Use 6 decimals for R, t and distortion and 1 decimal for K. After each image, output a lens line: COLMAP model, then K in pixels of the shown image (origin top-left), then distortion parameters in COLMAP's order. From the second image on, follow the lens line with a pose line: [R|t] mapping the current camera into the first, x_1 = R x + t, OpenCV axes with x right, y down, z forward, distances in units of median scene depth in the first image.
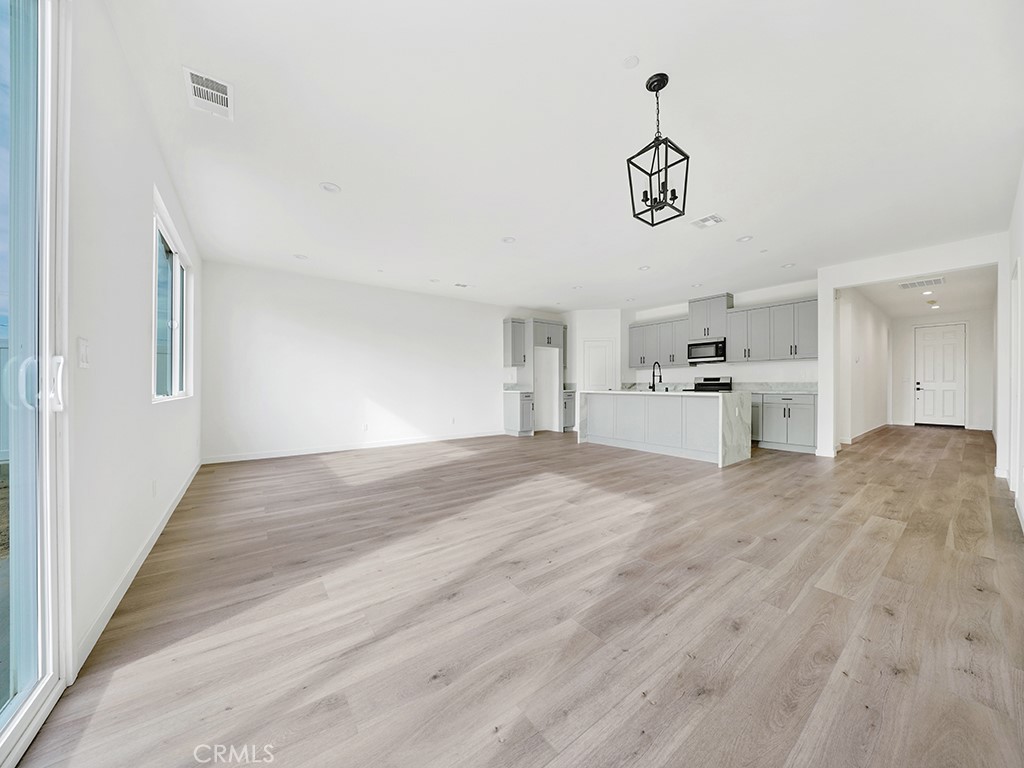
lens RADIAL K [[353.5, 0, 507.4], [0, 353.5, 385.7], [0, 0, 1]] dist [-0.020103, 0.000225]
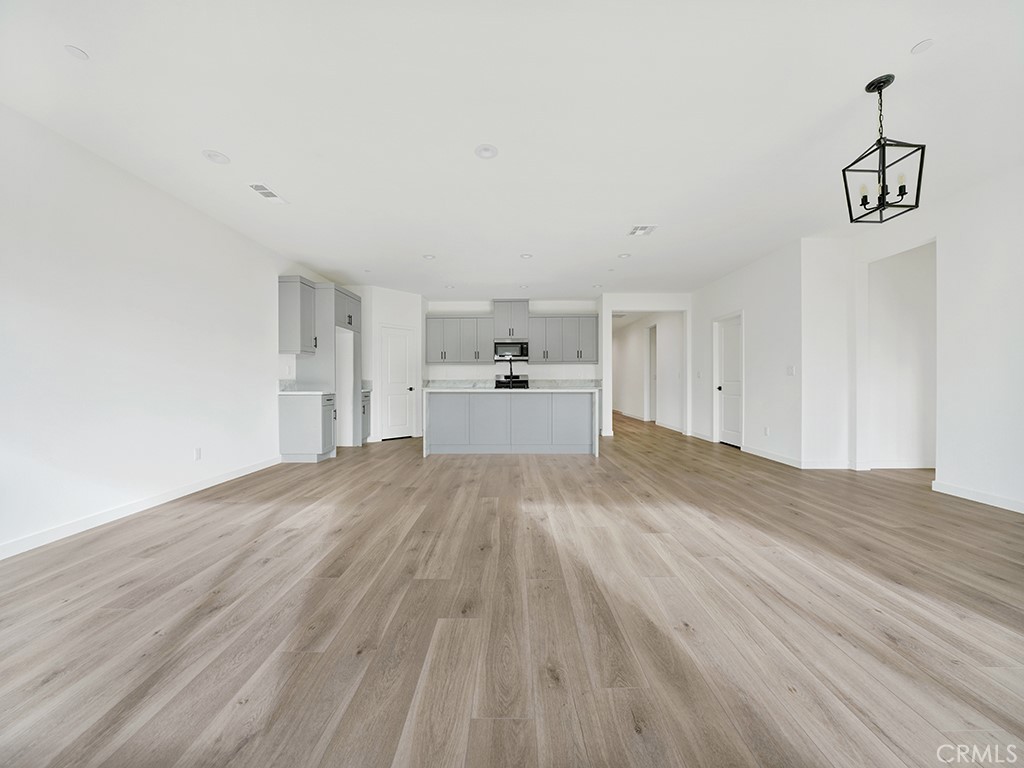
lens RADIAL K [[353.5, 0, 509.0], [0, 353.5, 382.1], [0, 0, 1]] dist [-0.020103, 0.000225]
pose [[0.601105, -0.000029, 0.799170, -0.338159], [0.002659, 0.999995, -0.001963, -0.000344], [-0.799165, 0.003305, 0.601102, 0.419199]]
